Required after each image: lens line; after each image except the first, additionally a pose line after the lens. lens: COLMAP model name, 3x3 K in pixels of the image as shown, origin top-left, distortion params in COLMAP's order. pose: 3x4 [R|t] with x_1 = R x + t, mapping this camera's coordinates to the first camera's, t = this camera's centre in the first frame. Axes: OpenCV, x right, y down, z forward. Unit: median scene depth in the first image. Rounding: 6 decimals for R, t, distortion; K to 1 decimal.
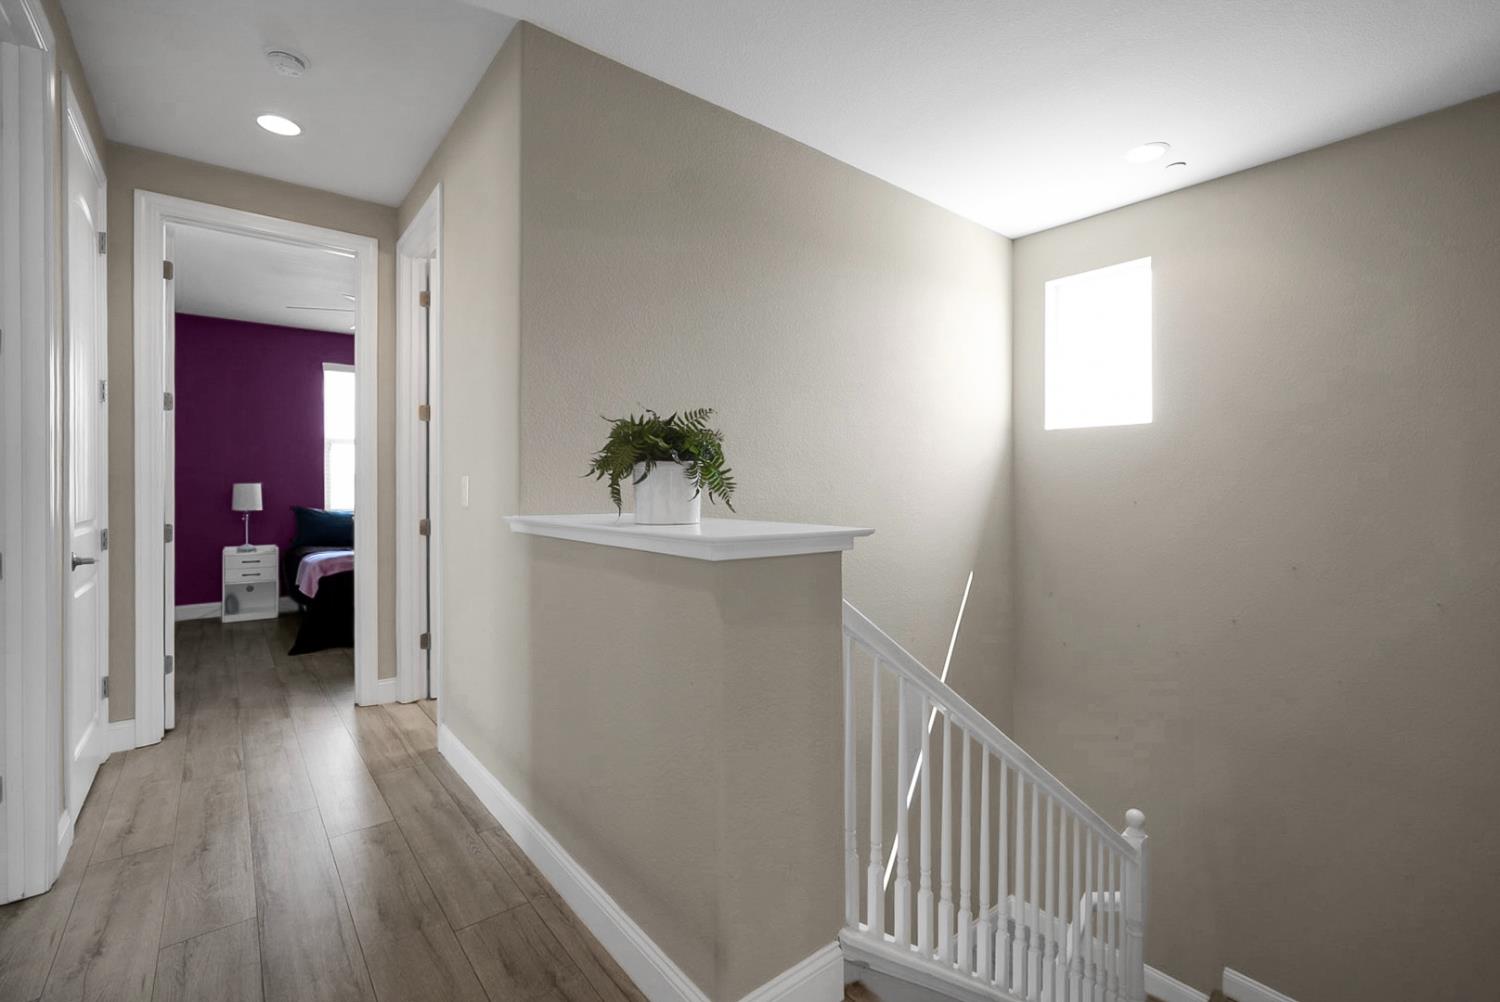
lens RADIAL K [[667.9, 0, 748.9], [0, 667.9, 494.9], [0, 0, 1]] dist [-0.001361, 0.000513]
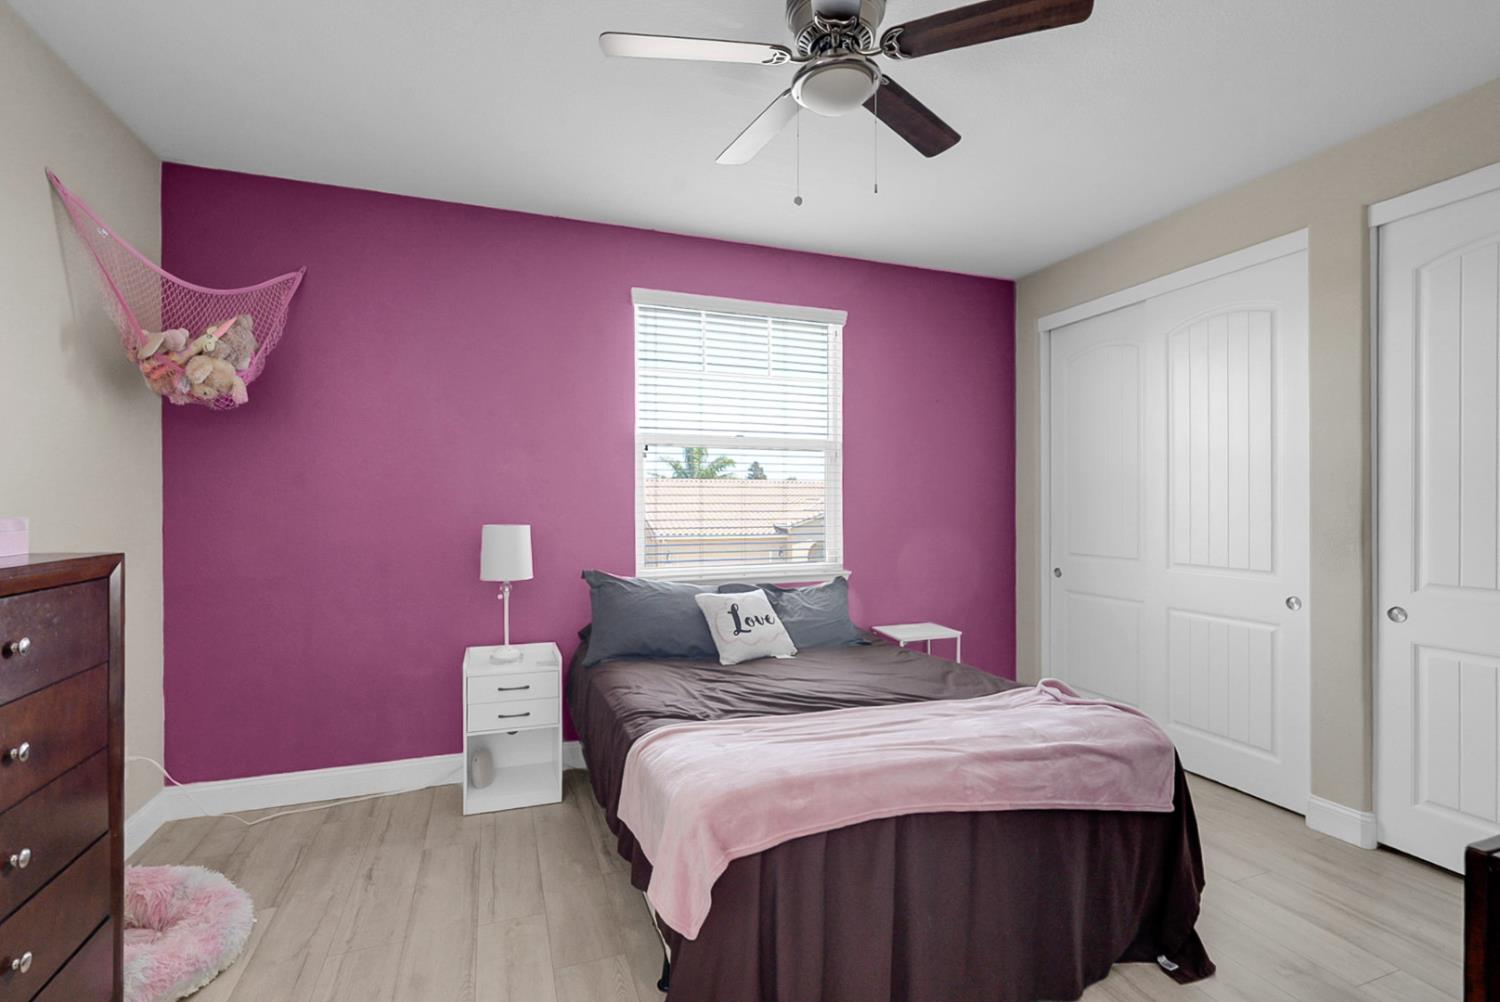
lens RADIAL K [[663.1, 0, 748.2], [0, 663.1, 499.7], [0, 0, 1]] dist [-0.016744, 0.006914]
pose [[0.958115, 0.003414, -0.286364, -0.436810], [-0.004338, 0.999987, -0.002591, -0.035662], [0.286352, 0.003724, 0.958117, 0.577343]]
